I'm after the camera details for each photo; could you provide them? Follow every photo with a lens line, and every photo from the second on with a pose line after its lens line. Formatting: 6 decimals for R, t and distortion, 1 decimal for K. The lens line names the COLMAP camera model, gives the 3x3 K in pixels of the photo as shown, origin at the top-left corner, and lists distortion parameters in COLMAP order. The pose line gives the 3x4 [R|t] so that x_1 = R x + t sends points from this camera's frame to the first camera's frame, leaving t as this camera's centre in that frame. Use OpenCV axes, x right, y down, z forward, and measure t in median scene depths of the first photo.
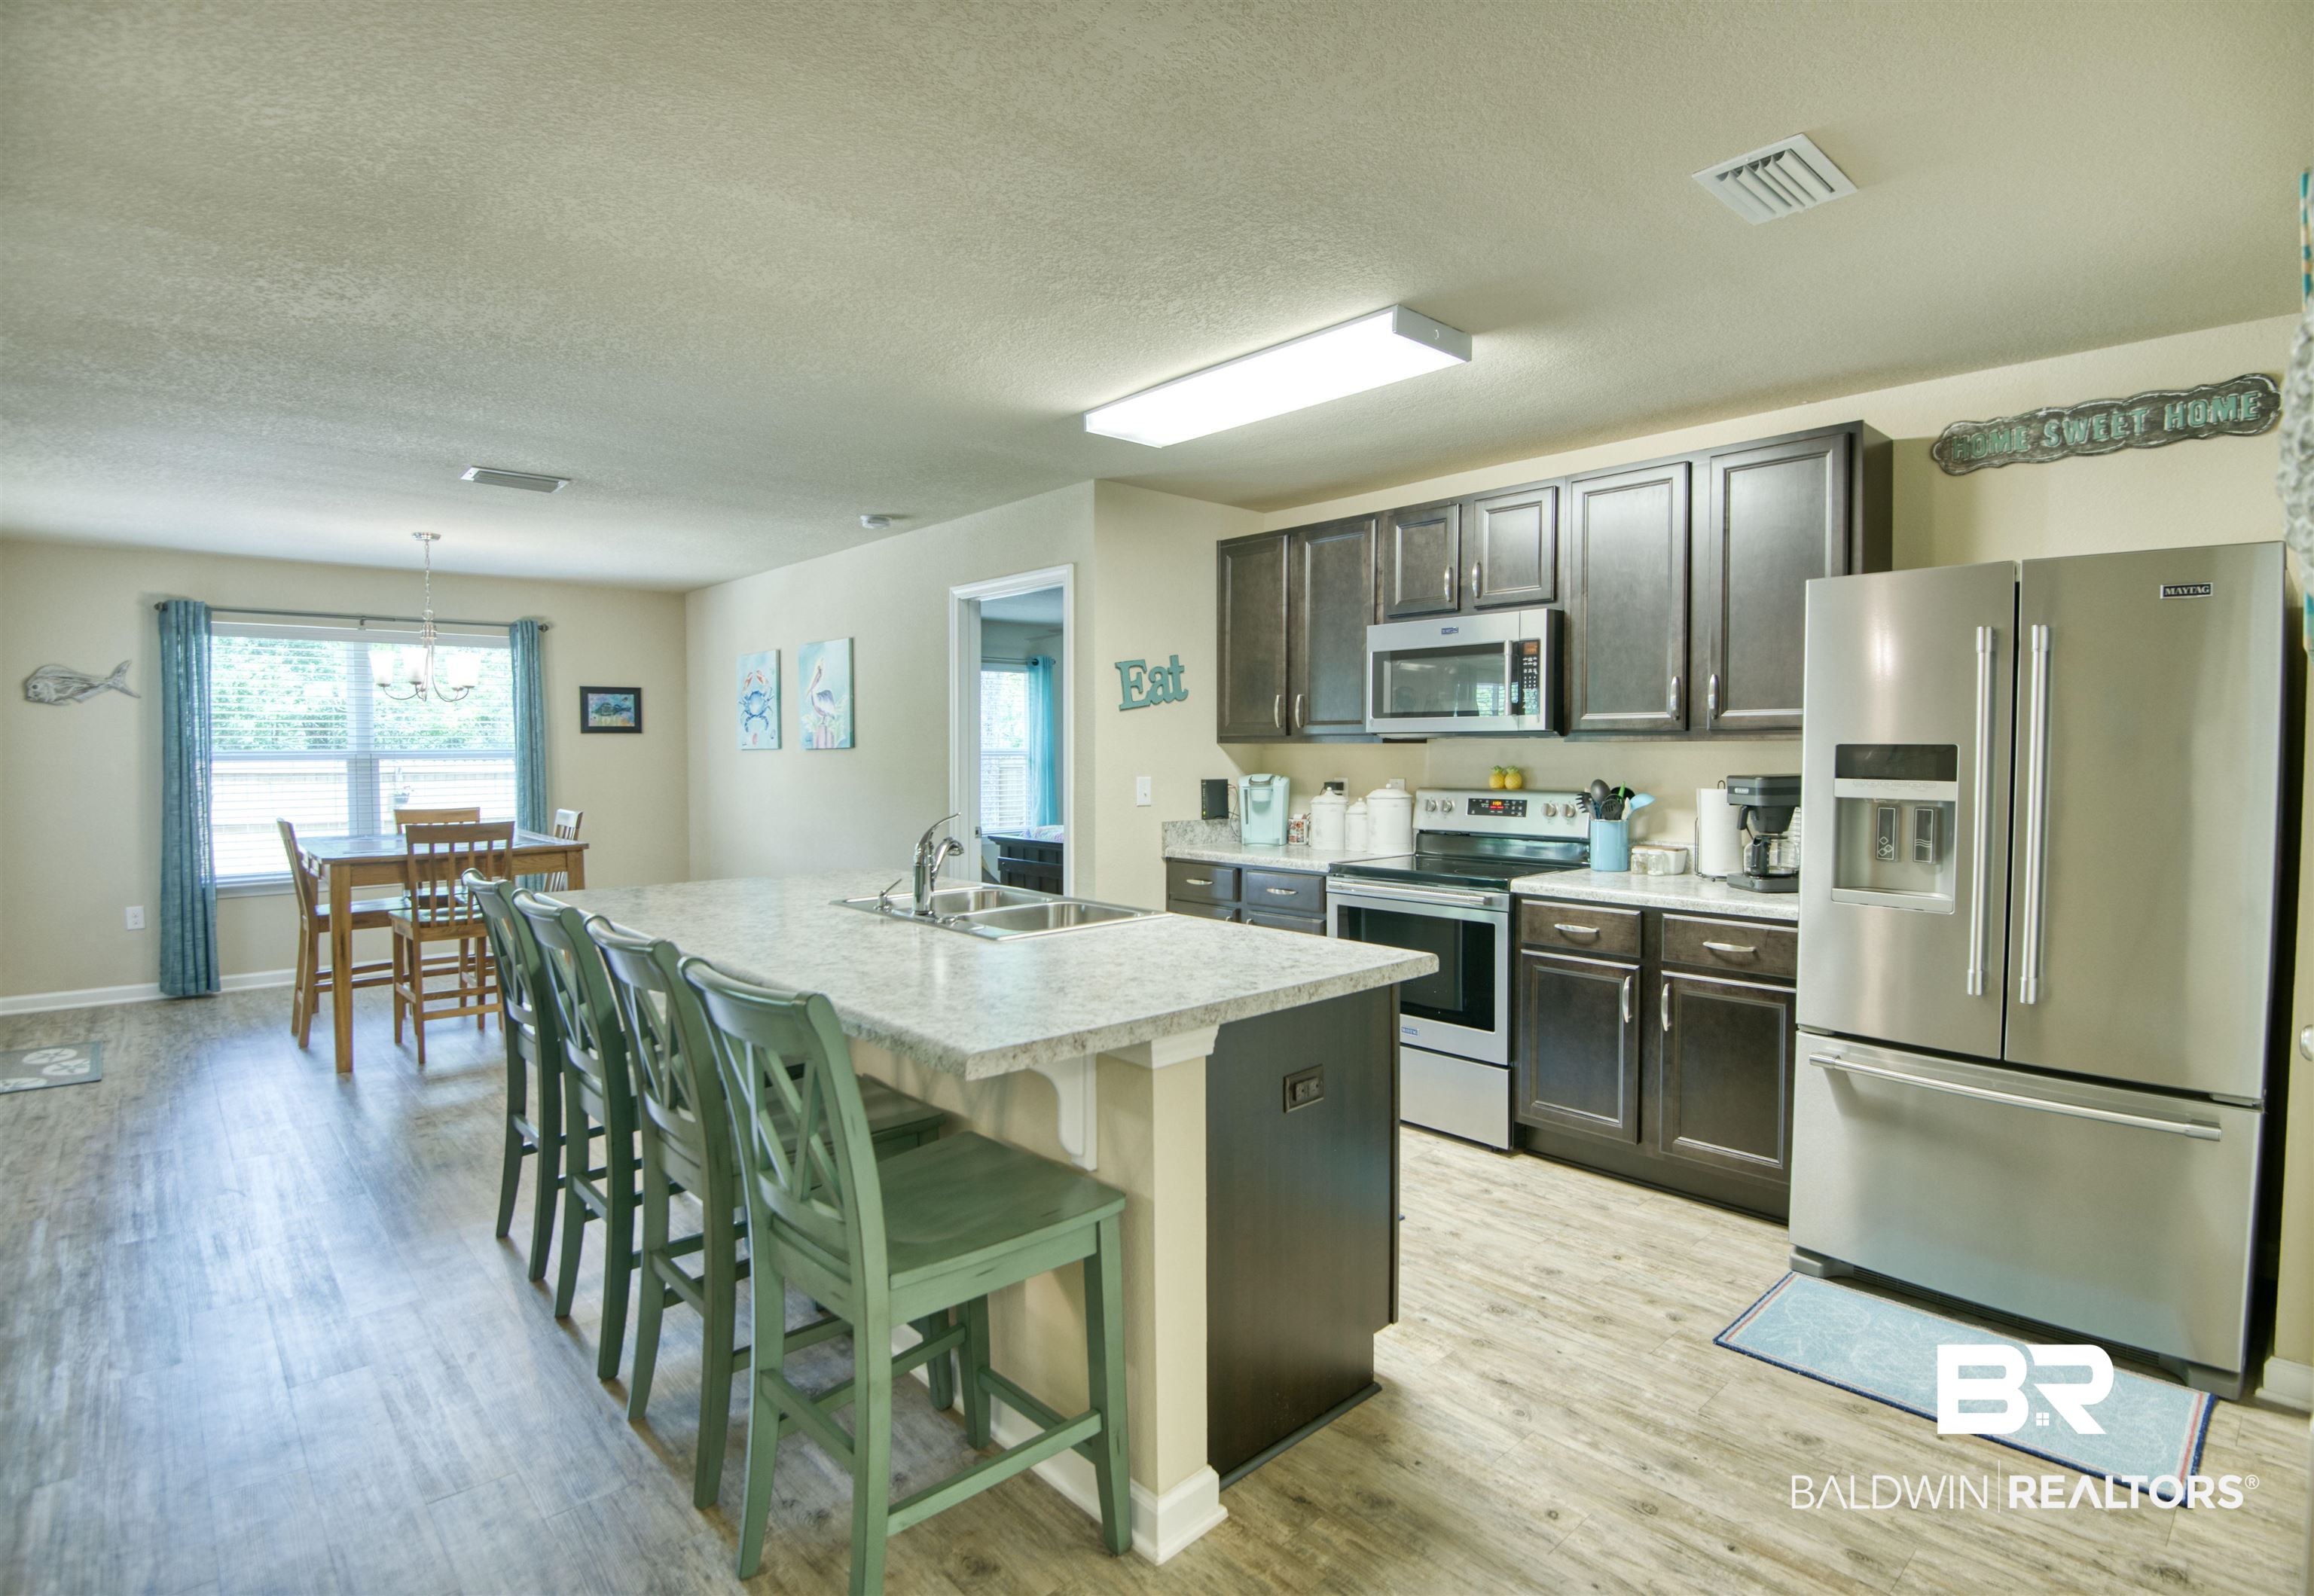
lens RADIAL K [[1147.1, 0, 1154.6], [0, 1147.1, 781.5], [0, 0, 1]] dist [-0.011647, -0.018078]
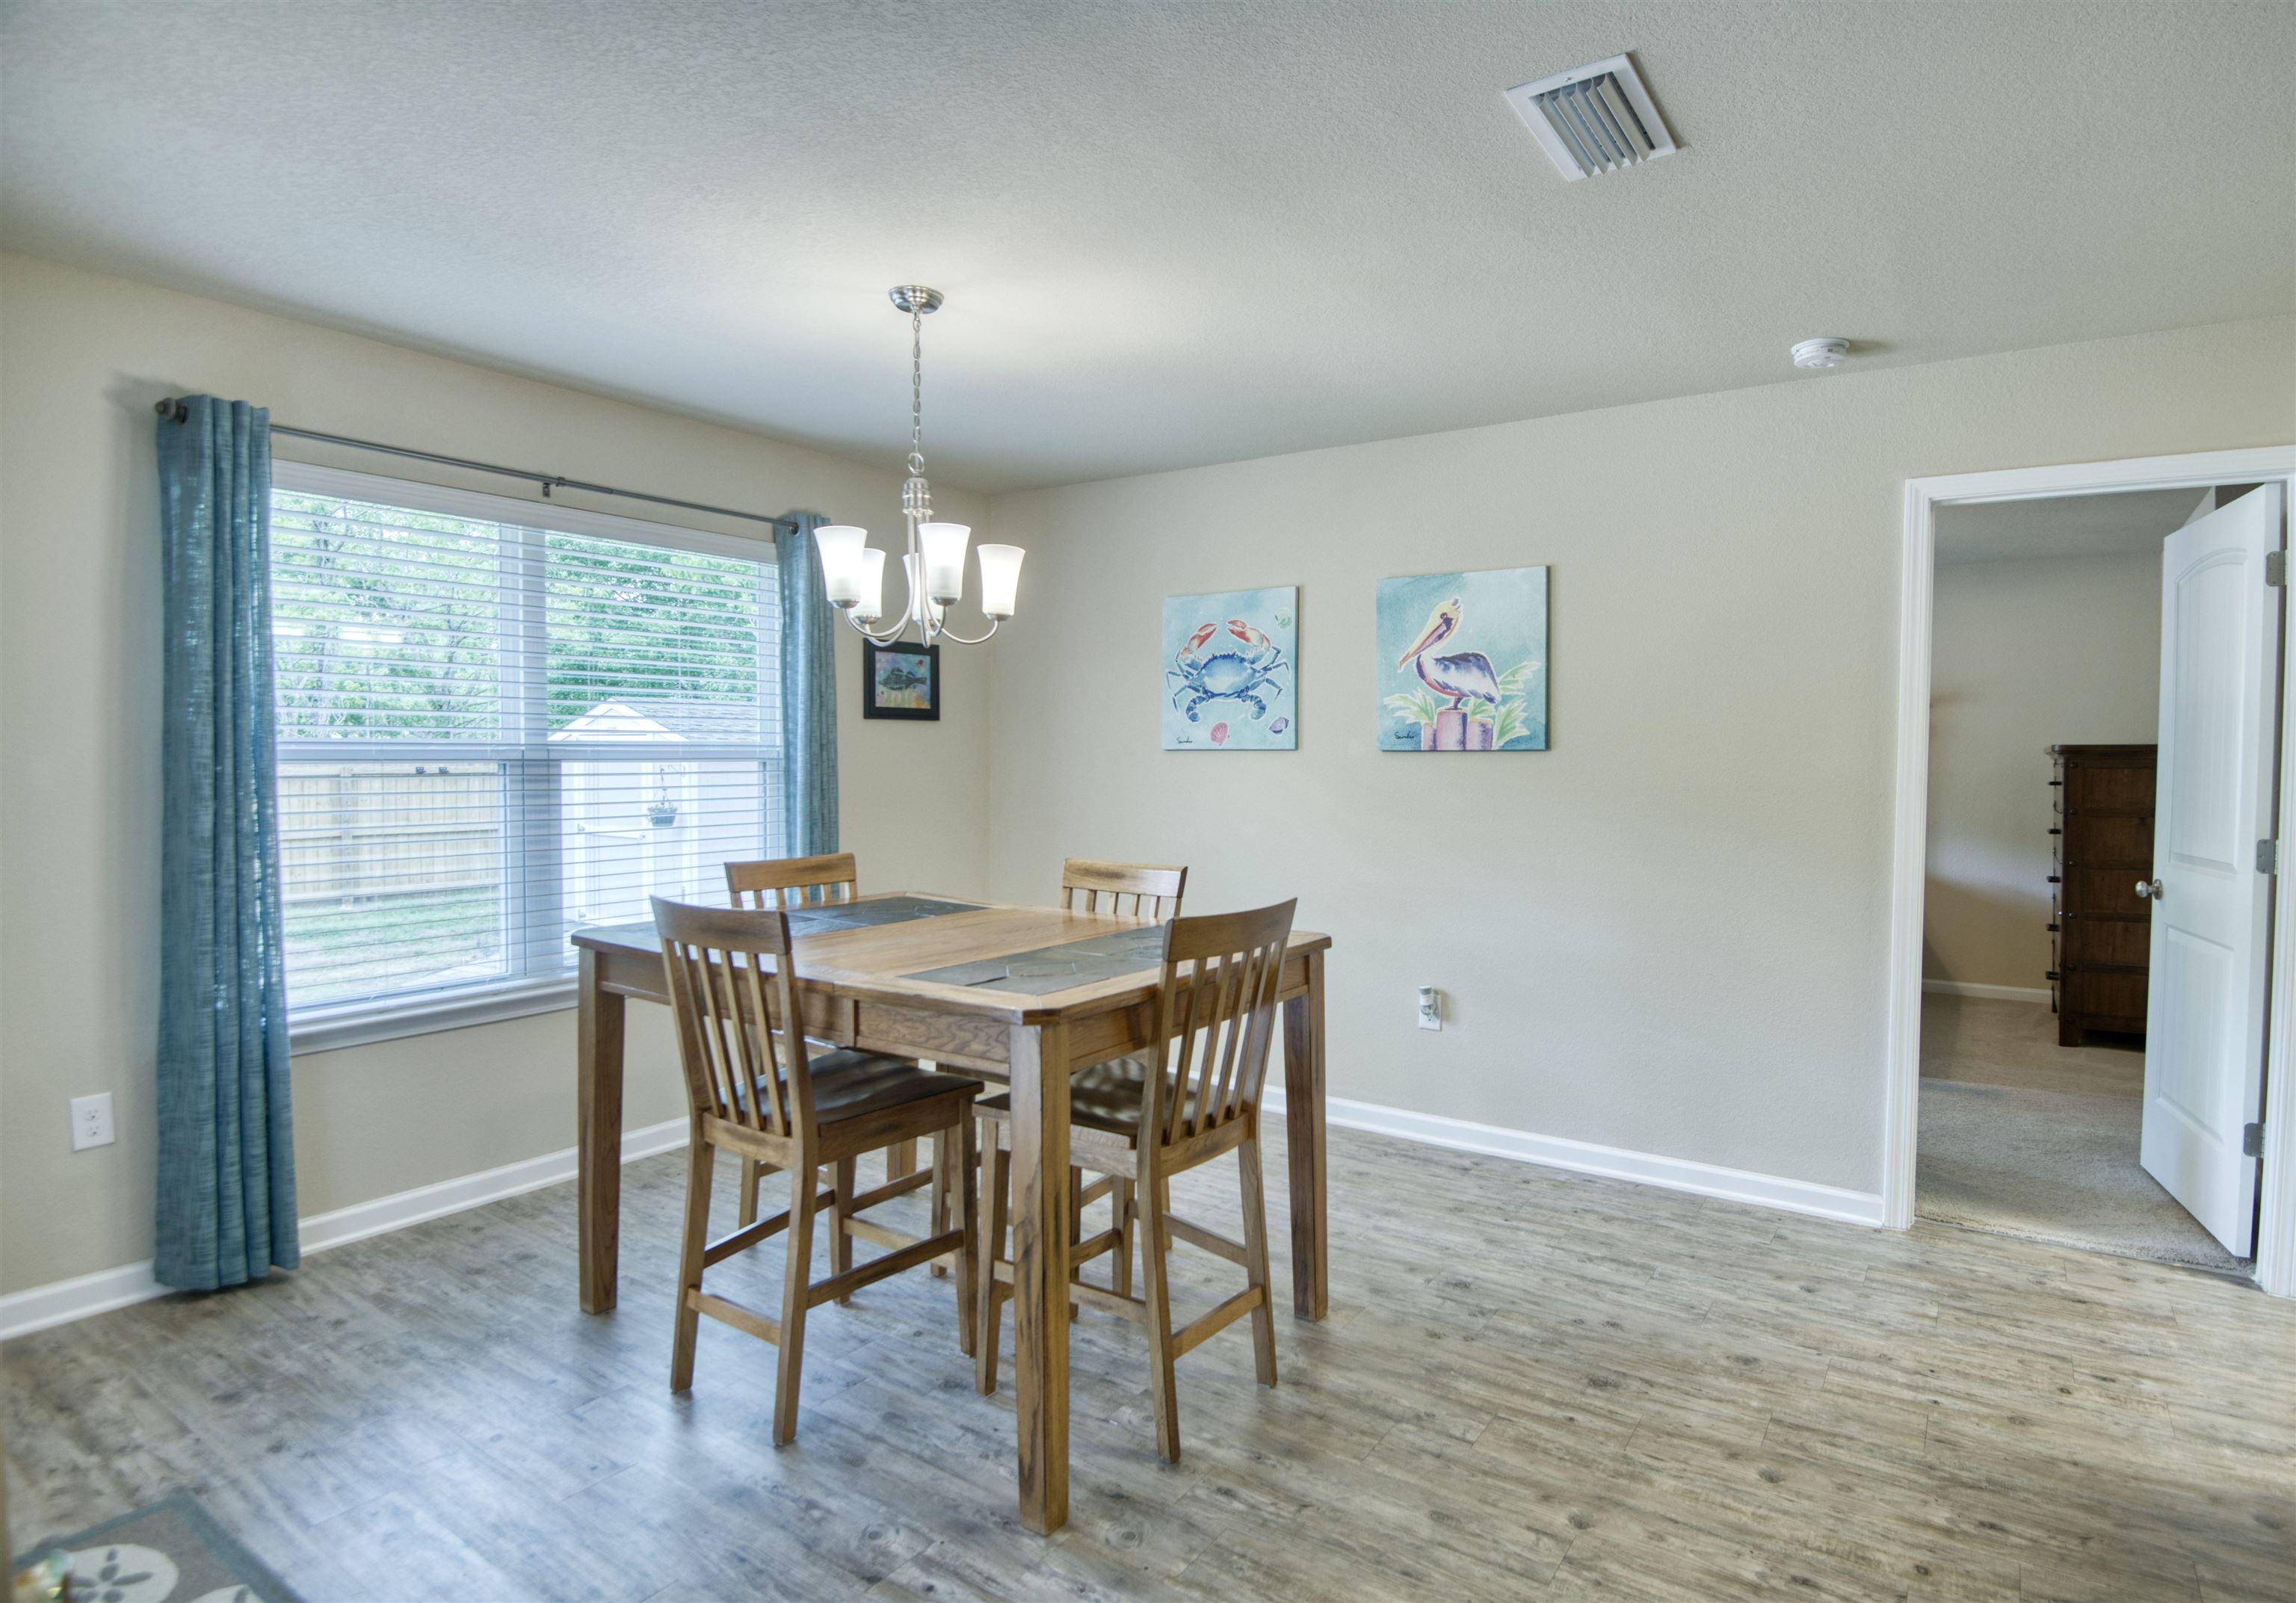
lens RADIAL K [[1197.4, 0, 1235.7], [0, 1197.4, 793.8], [0, 0, 1]] dist [-0.034450, -0.000258]
pose [[0.964184, 0.001463, 0.265229, -0.820672], [-0.003036, 0.999980, 0.005520, -0.013125], [-0.265216, -0.006128, 0.964170, 0.616303]]
